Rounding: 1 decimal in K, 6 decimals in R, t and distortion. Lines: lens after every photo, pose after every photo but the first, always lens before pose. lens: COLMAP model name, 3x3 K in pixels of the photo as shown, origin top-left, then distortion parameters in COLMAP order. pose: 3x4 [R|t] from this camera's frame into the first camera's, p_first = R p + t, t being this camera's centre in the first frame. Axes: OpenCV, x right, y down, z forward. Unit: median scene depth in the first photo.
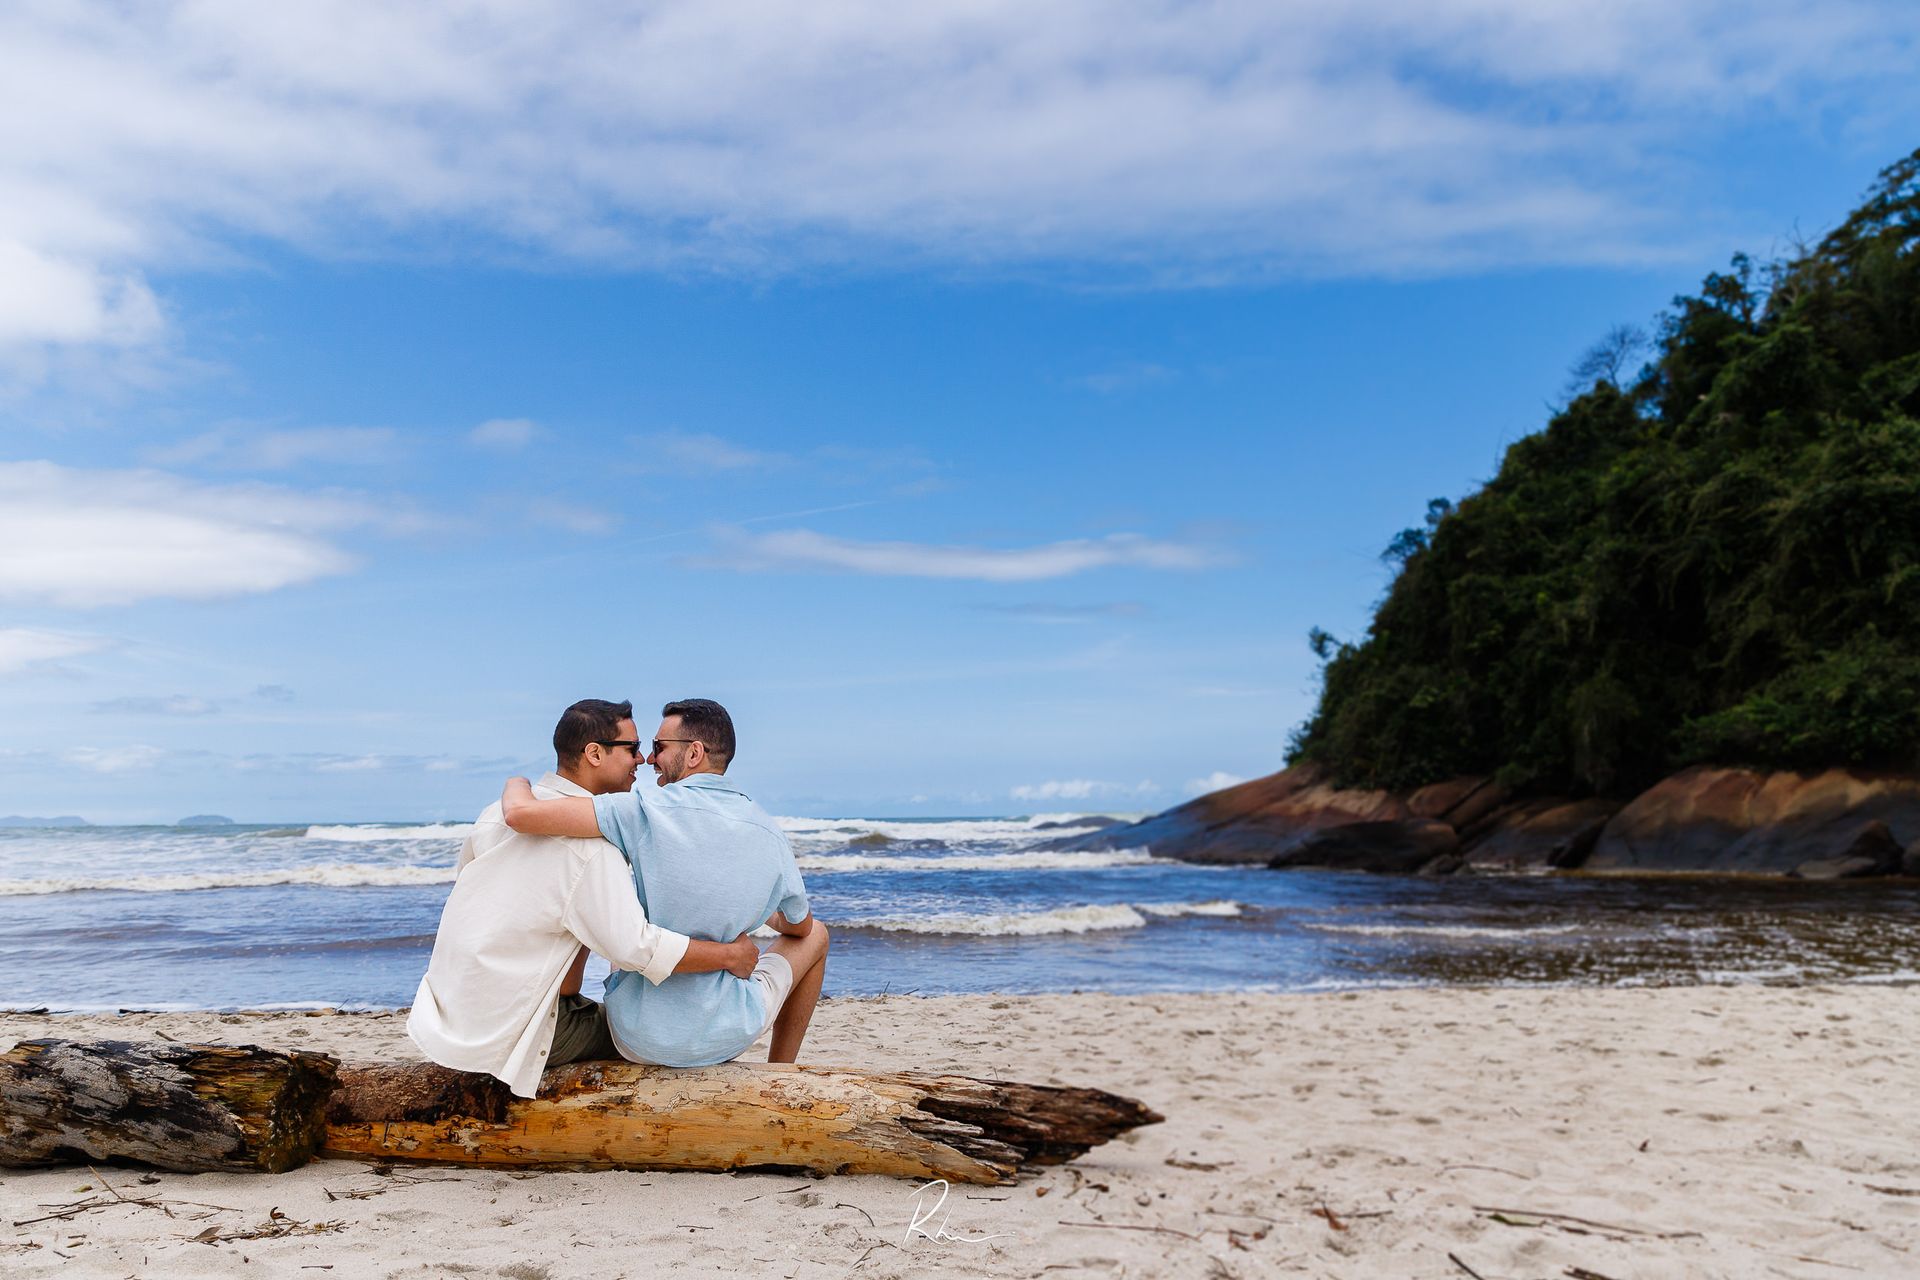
lens RADIAL K [[1411.8, 0, 947.9], [0, 1411.8, 653.3], [0, 0, 1]] dist [0.011015, 0.004756]
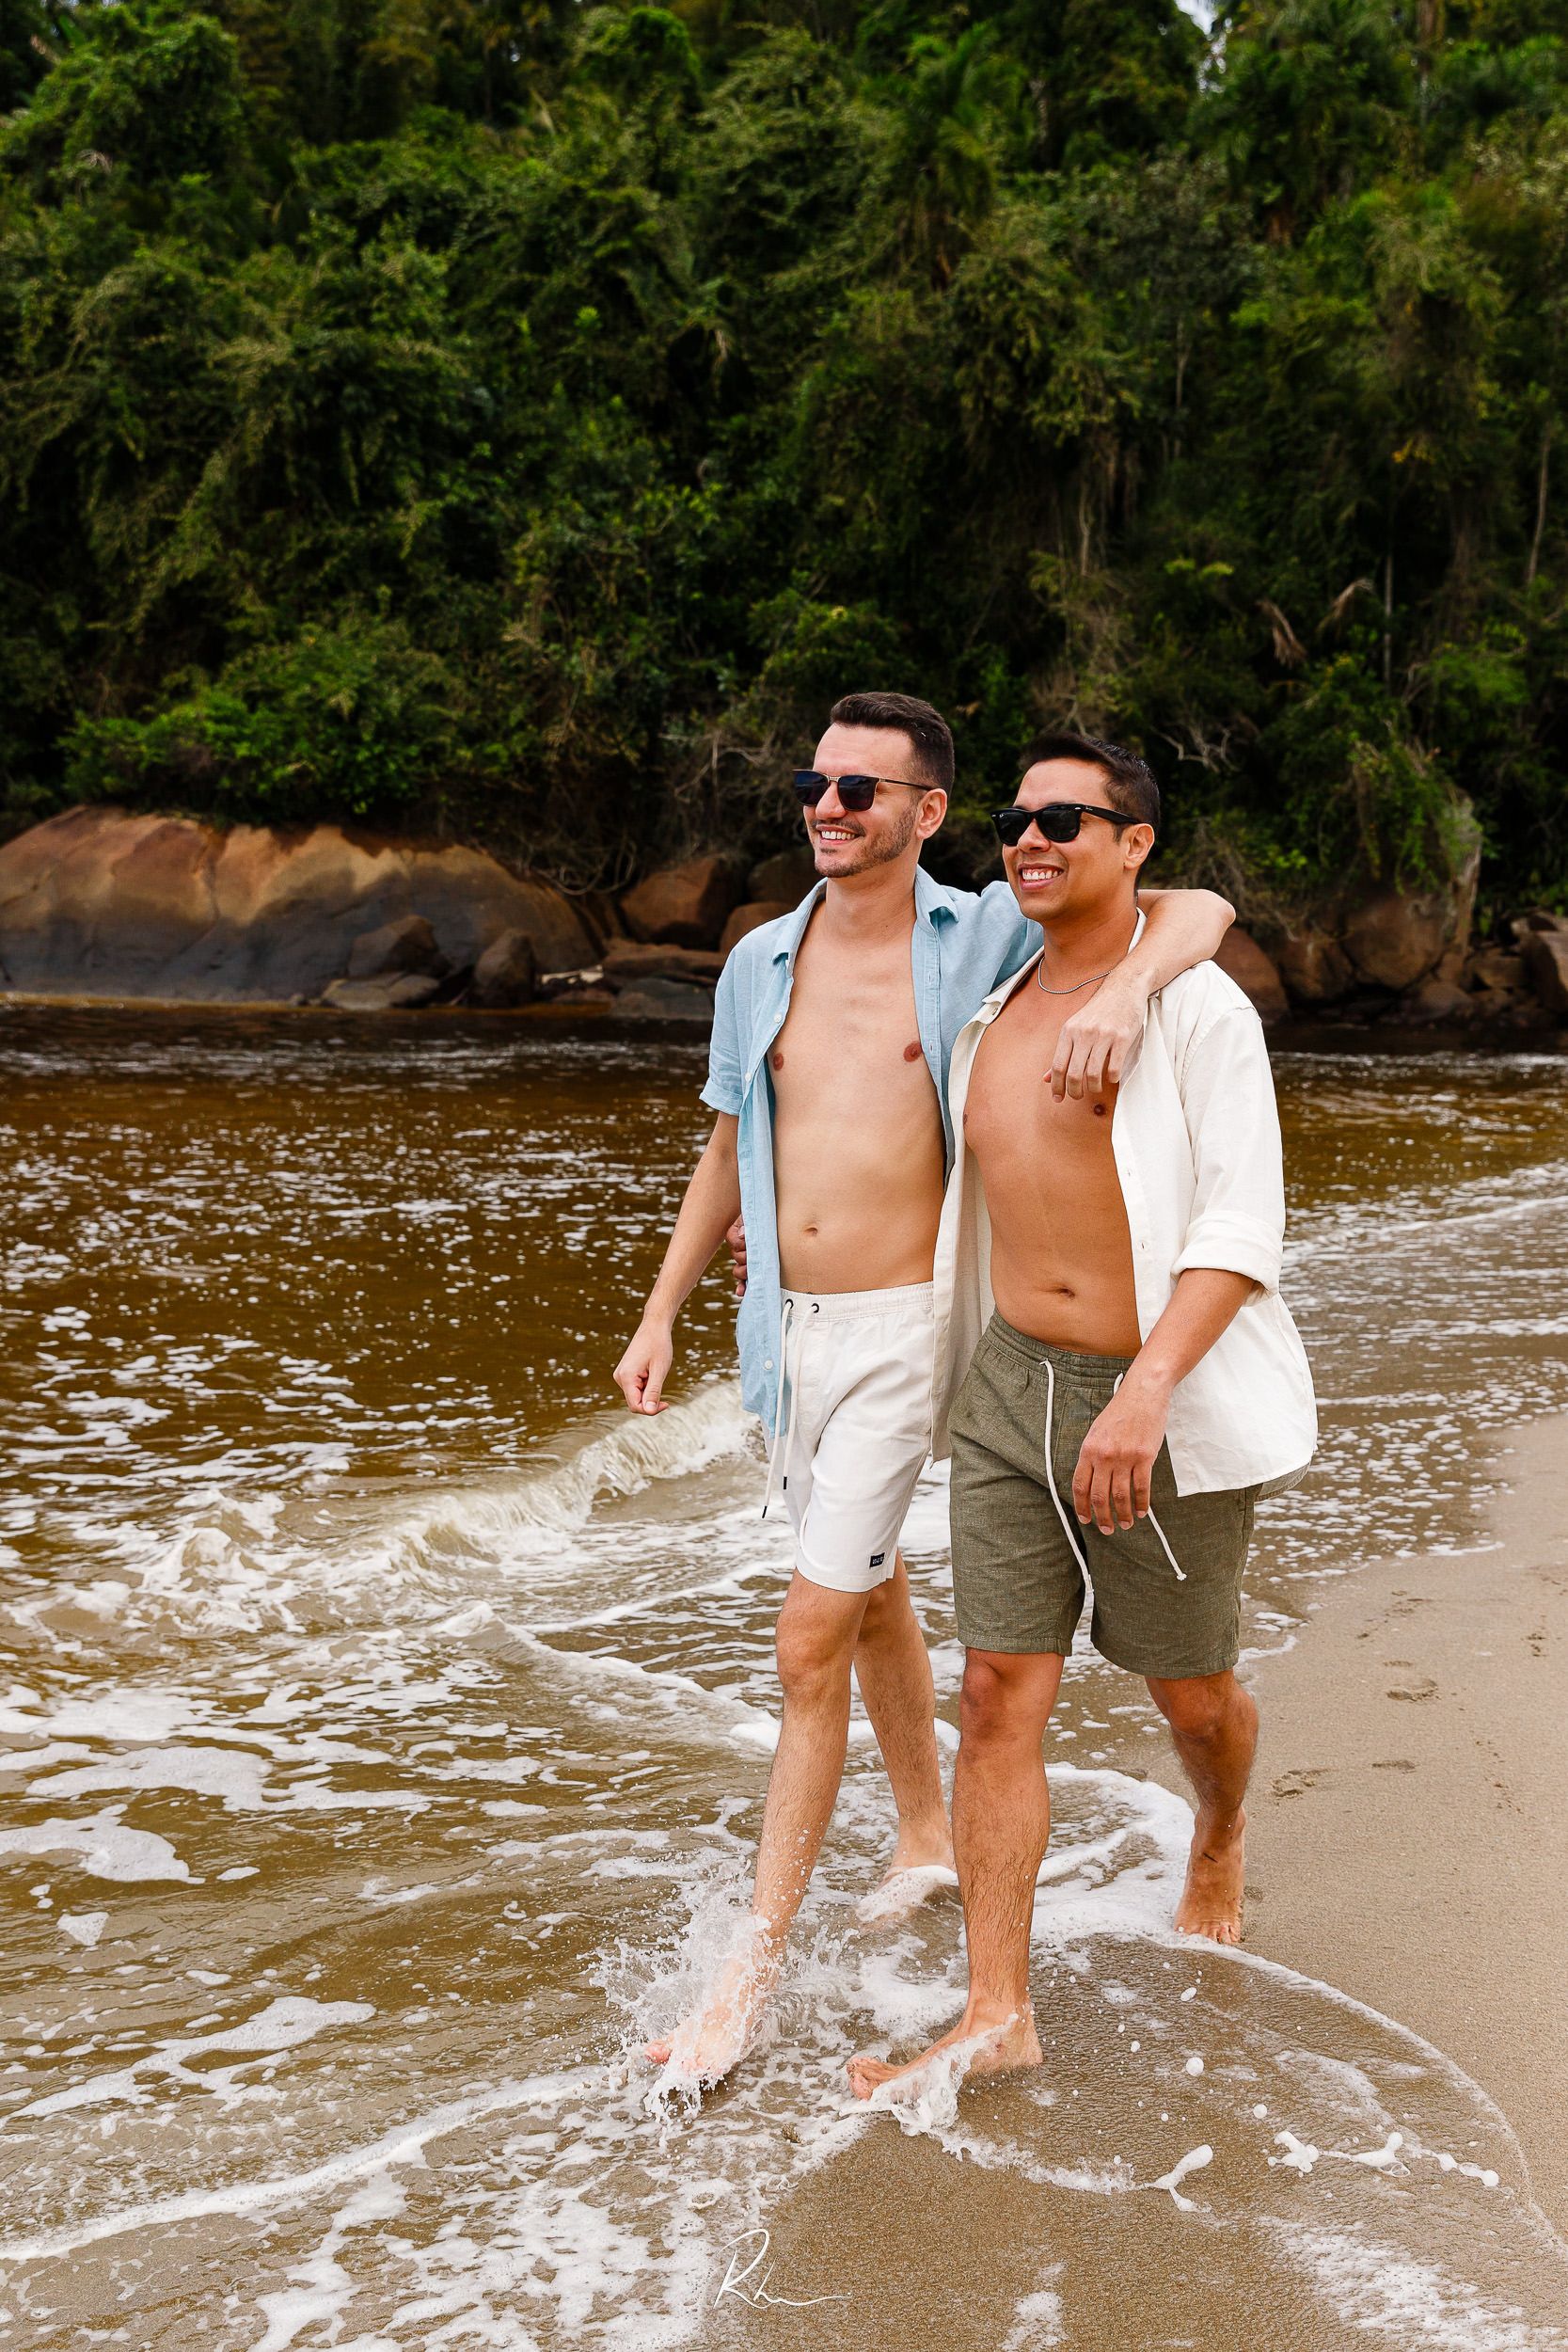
lens RADIAL K [[2359.1, 0, 873.6], [0, 2359.1, 1236.5], [0, 0, 1]] dist [0.004471, 0.000000]
pose [[0.550318, -0.086543, 0.830458, -0.087435], [-0.130773, 0.973405, 0.188098, 0.029625], [-0.824650, -0.212115, 0.524365, 0.230572]]
